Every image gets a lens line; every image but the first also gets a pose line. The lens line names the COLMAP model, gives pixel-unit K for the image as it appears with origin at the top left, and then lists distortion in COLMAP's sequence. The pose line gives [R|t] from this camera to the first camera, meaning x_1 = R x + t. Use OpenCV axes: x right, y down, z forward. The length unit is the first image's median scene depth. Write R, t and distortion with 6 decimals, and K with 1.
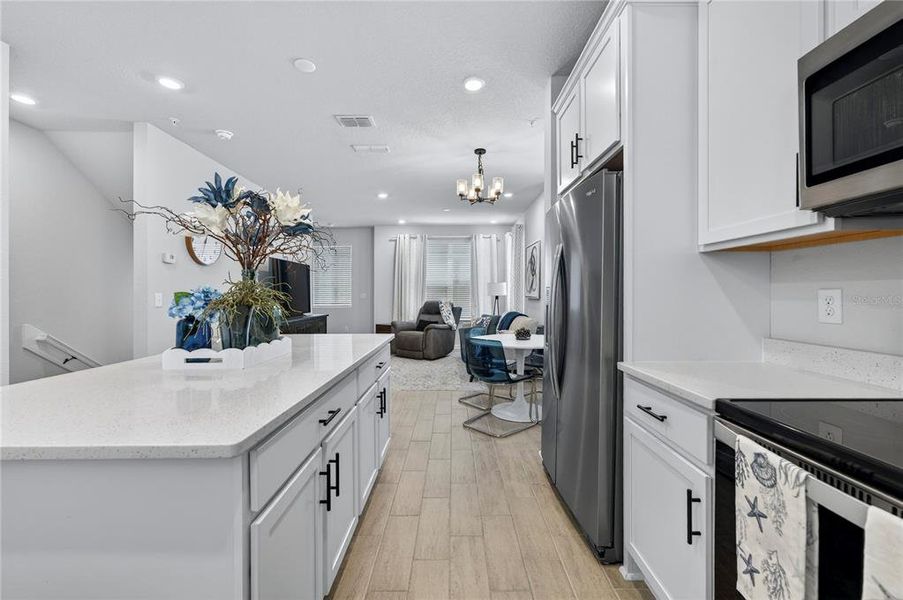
lens RADIAL K [[359.7, 0, 450.1], [0, 359.7, 296.4], [0, 0, 1]] dist [-0.006853, 0.002821]
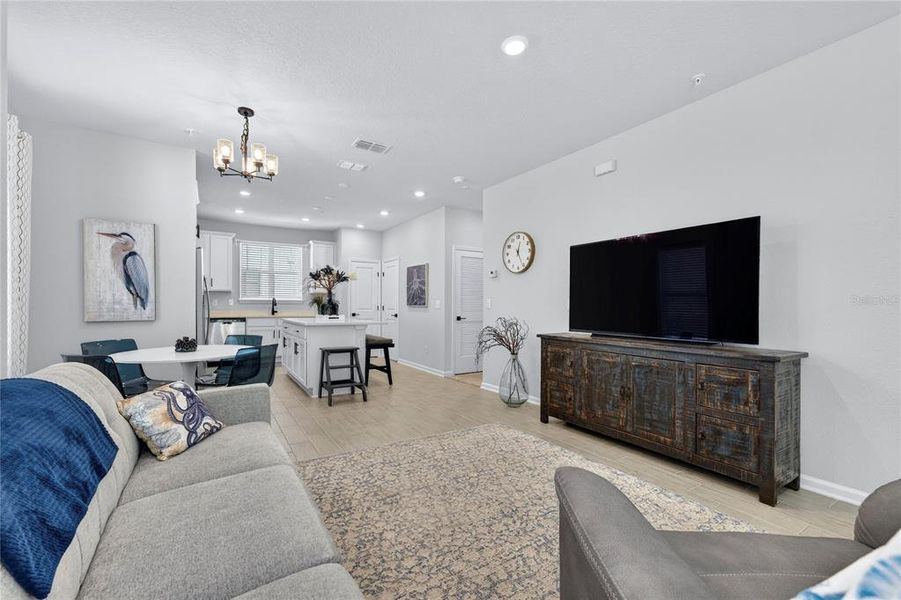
lens RADIAL K [[370.6, 0, 430.7], [0, 370.6, 303.8], [0, 0, 1]] dist [-0.012608, 0.006591]
pose [[-0.861728, -0.005451, -0.507342, 0.085578], [-0.007280, 0.999972, 0.001620, 0.004960], [0.507319, 0.005089, -0.861743, 1.164327]]
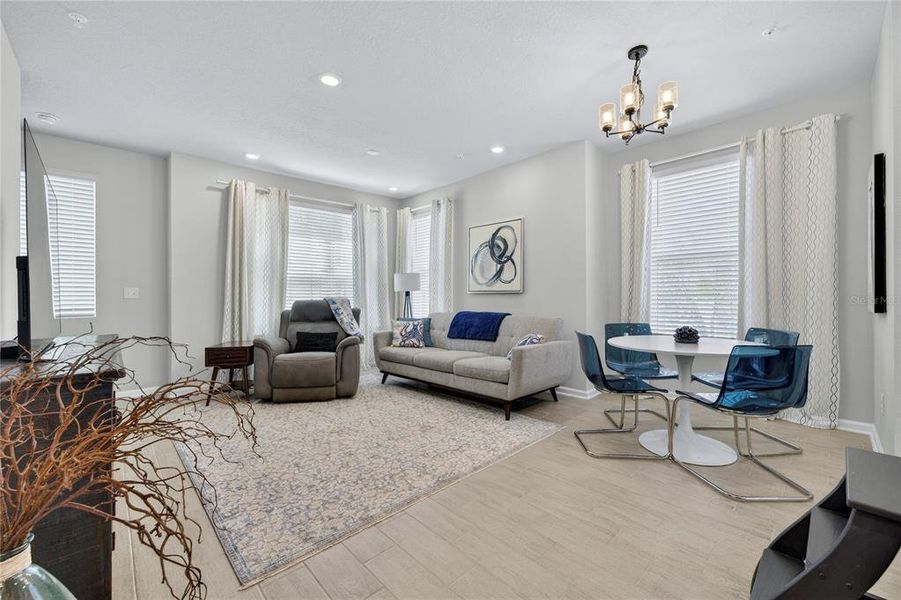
lens RADIAL K [[370.6, 0, 461.9], [0, 370.6, 294.5], [0, 0, 1]] dist [-0.012608, 0.006591]
pose [[0.714915, -0.002473, 0.699207, -0.366010], [0.013110, 0.999865, -0.009868, 0.015423], [-0.699088, 0.016221, 0.714852, 0.465596]]
